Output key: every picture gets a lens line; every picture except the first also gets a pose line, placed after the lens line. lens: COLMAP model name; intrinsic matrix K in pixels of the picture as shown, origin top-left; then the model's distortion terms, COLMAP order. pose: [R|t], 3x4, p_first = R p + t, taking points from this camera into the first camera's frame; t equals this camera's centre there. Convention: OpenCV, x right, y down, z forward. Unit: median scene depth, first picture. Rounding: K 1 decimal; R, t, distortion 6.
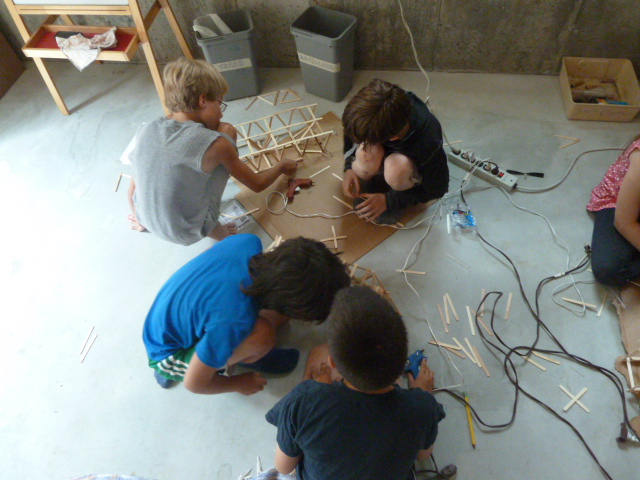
lens RADIAL K [[480.8, 0, 320.0], [0, 480.8, 240.0], [0, 0, 1]] dist [-0.023756, 0.002158]
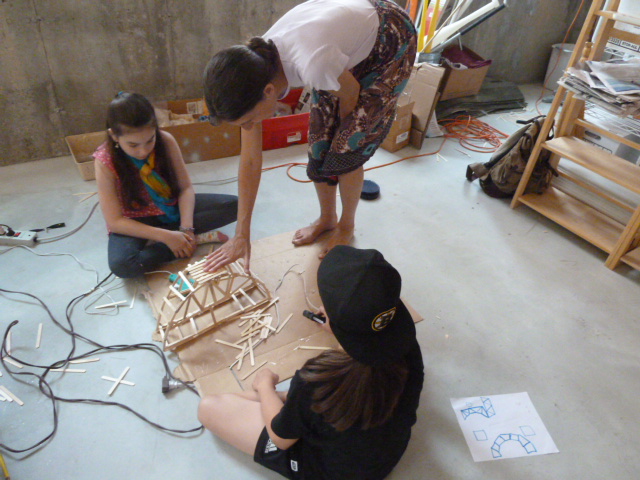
lens RADIAL K [[480.8, 0, 320.0], [0, 480.8, 240.0], [0, 0, 1]] dist [-0.023756, 0.002158]
pose [[0.746809, -0.271404, 0.607138, 0.289375], [0.455447, 0.873970, -0.169538, 0.387072], [-0.484607, 0.403132, 0.776299, -0.073562]]
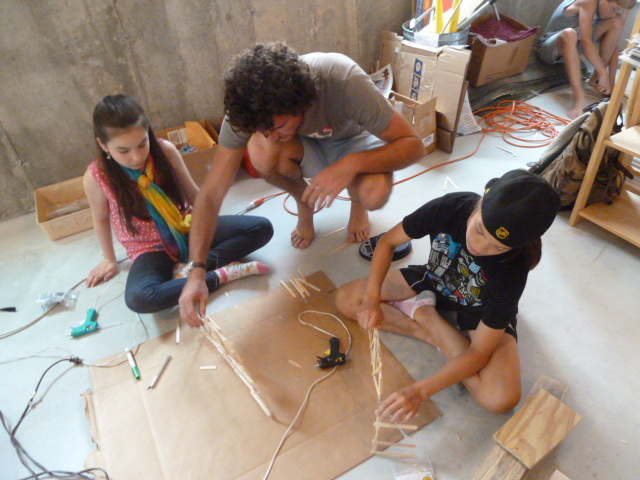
lens RADIAL K [[480.8, 0, 320.0], [0, 480.8, 240.0], [0, 0, 1]] dist [-0.023756, 0.002158]
pose [[0.801086, -0.354223, 0.482481, 0.639507], [0.500065, 0.839062, -0.214268, 0.290698], [-0.328933, 0.412919, 0.849295, 0.004168]]
